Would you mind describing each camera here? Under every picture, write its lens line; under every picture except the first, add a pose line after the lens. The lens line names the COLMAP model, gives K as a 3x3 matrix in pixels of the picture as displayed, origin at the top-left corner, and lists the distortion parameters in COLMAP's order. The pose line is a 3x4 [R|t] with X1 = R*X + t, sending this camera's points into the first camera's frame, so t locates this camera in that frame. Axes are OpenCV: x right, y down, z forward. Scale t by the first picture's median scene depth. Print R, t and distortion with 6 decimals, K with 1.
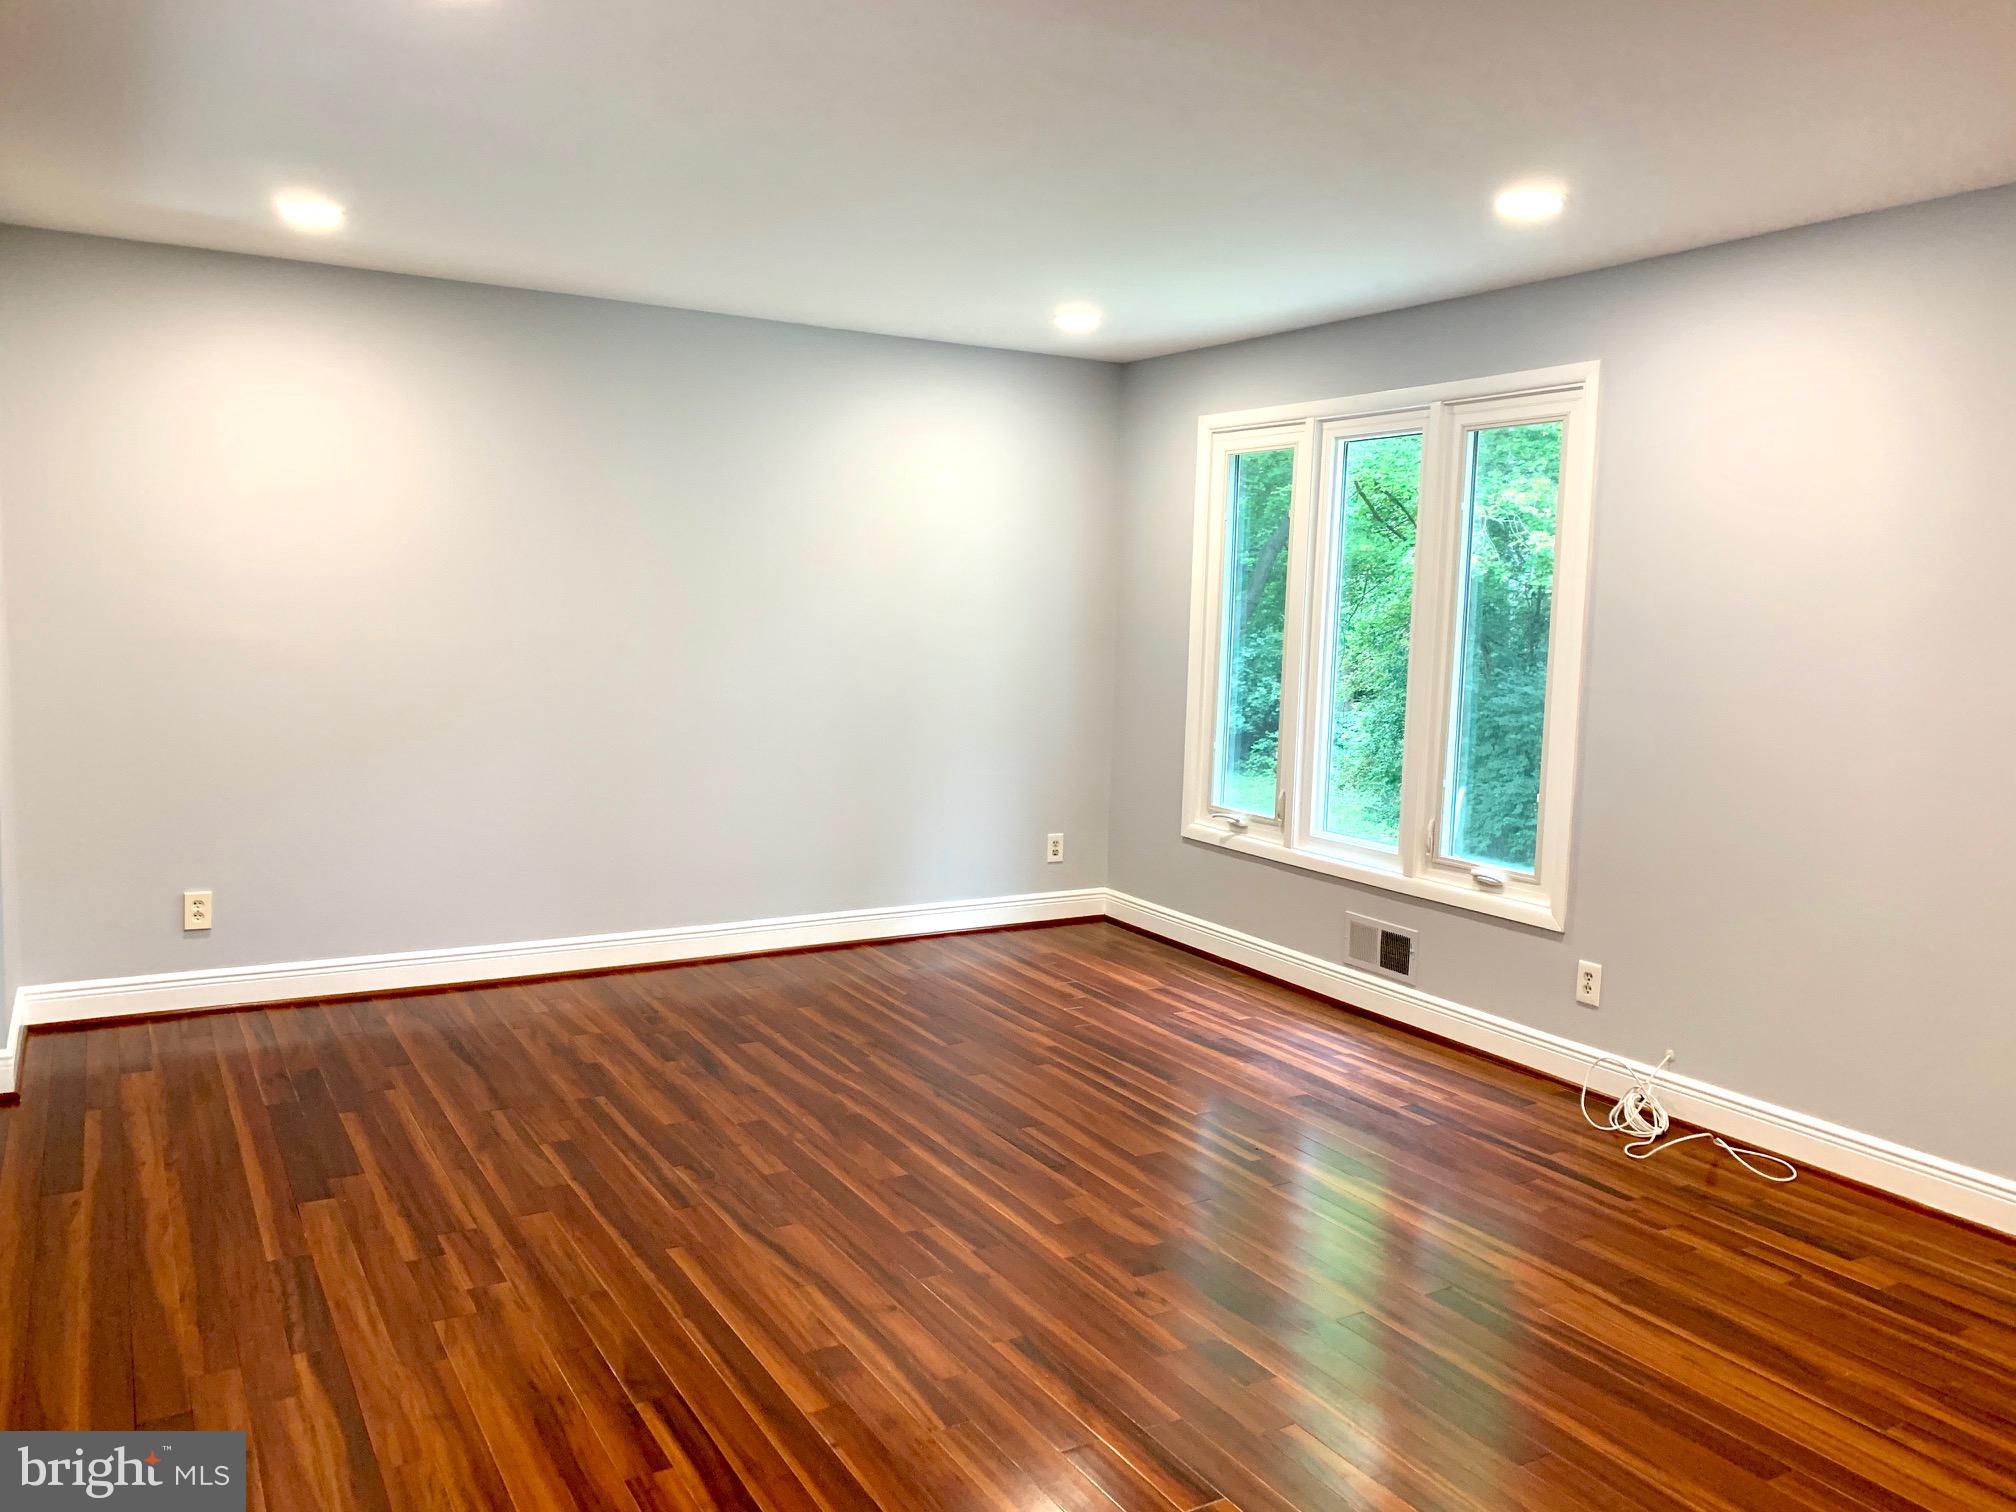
lens RADIAL K [[1537.2, 0, 1062.1], [0, 1537.2, 769.4], [0, 0, 1]] dist [-0.019533, -0.005810]
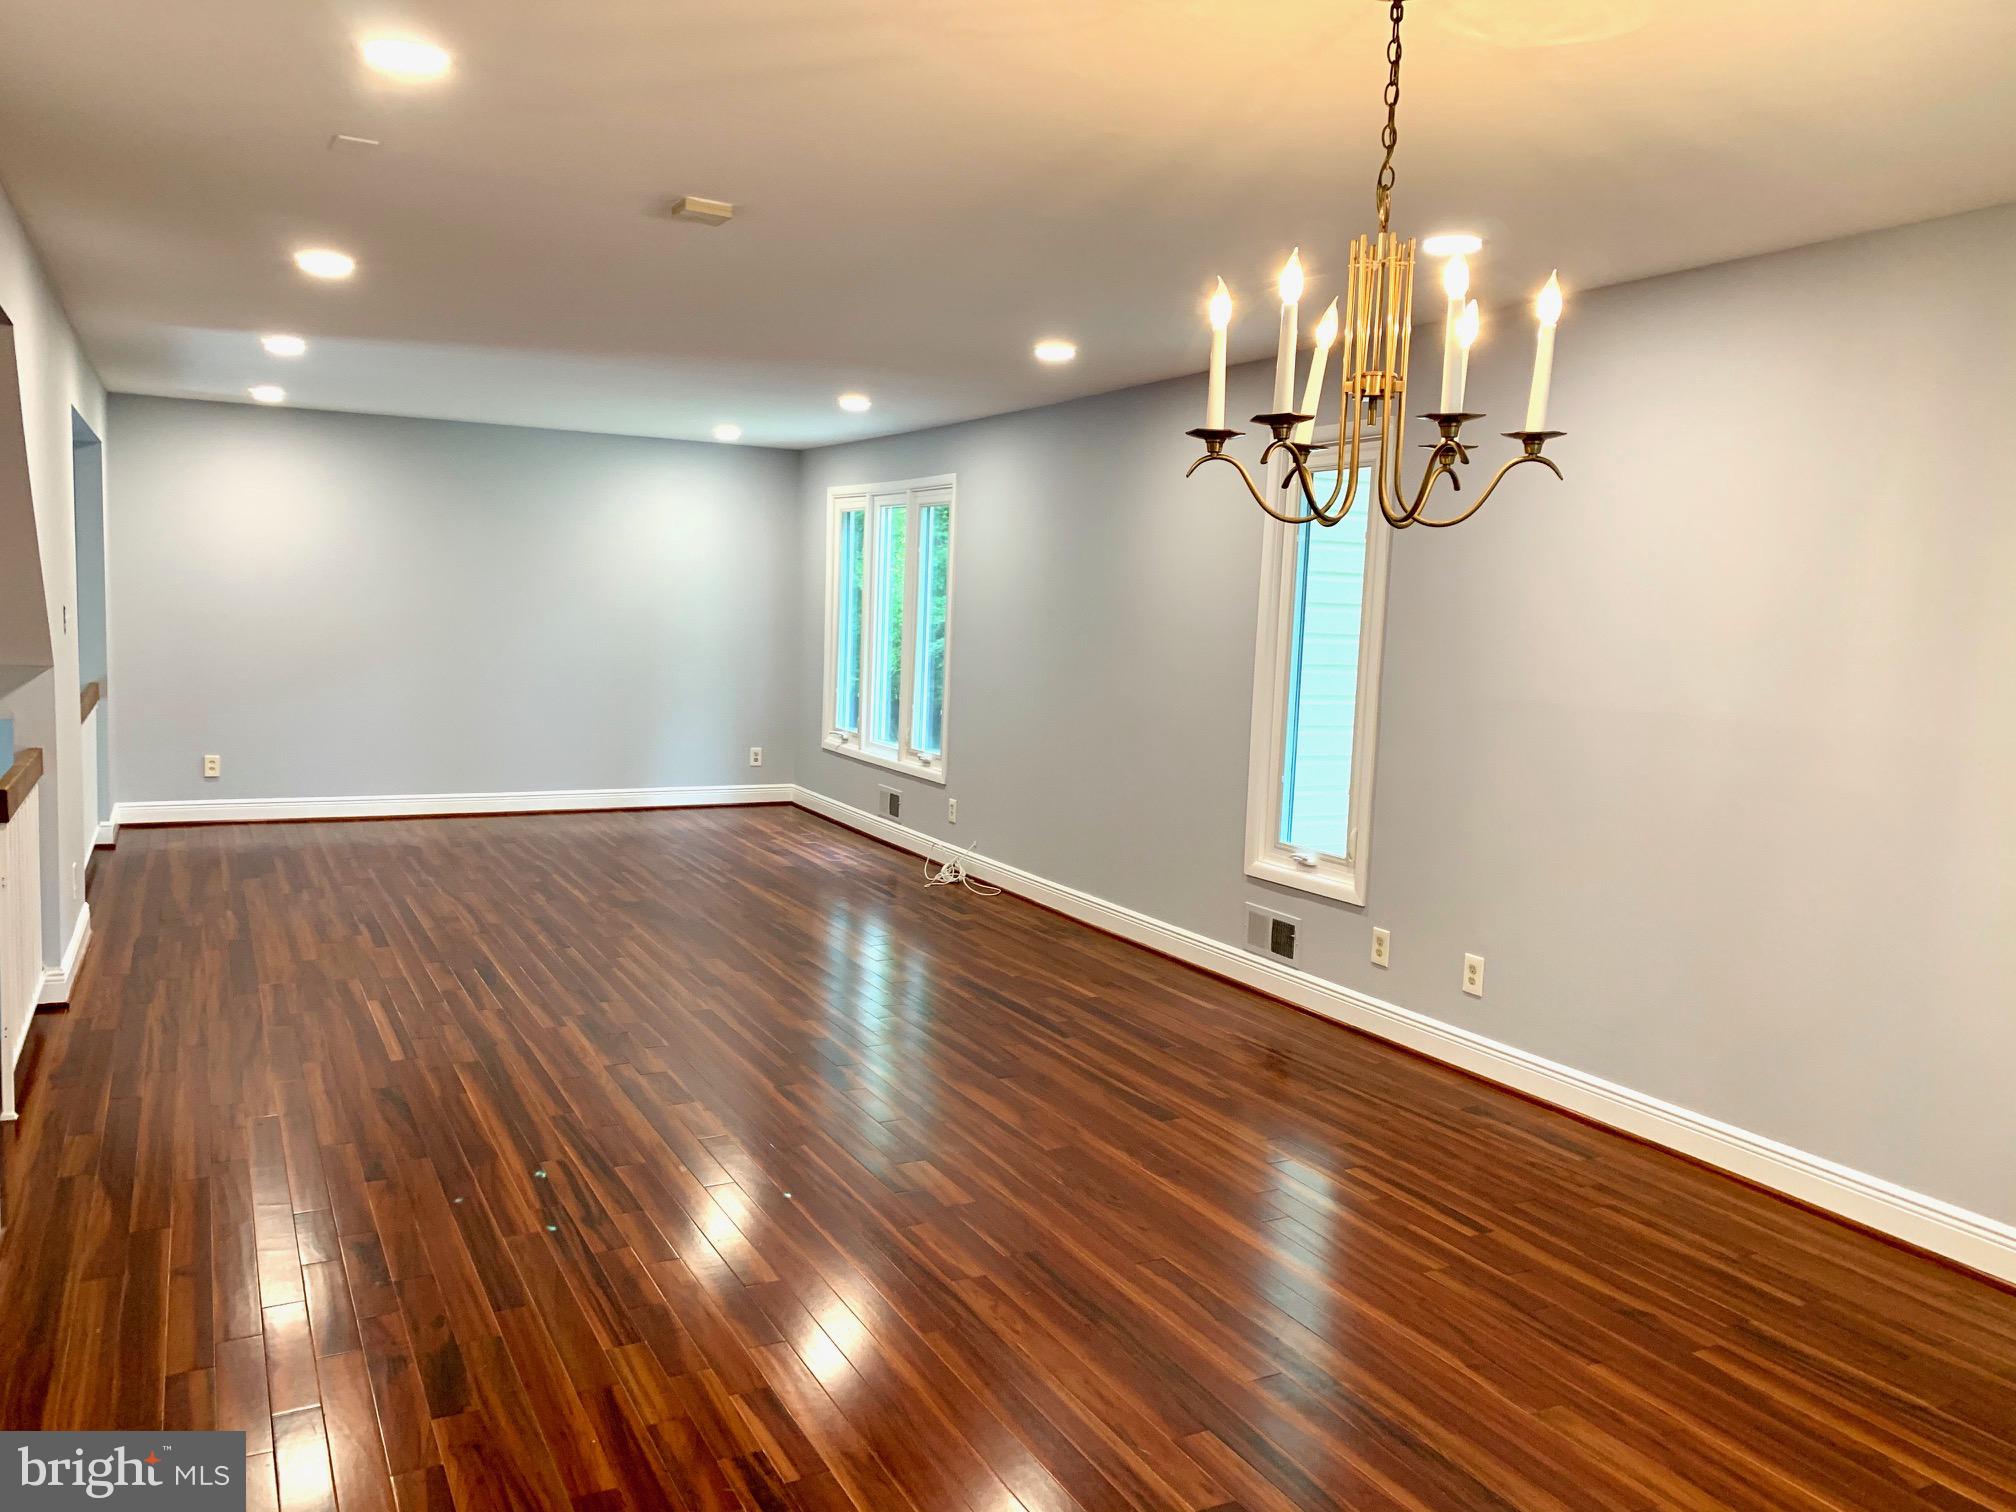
lens RADIAL K [[1530.4, 0, 1008.0], [0, 1530.4, 756.0], [0, 0, 1]] dist [0.000433, -0.001807]
pose [[0.997513, 0.023223, -0.066541, 0.377637], [-0.024986, 0.999355, -0.025778, 0.086034], [0.065899, 0.027377, 0.997451, -0.565533]]
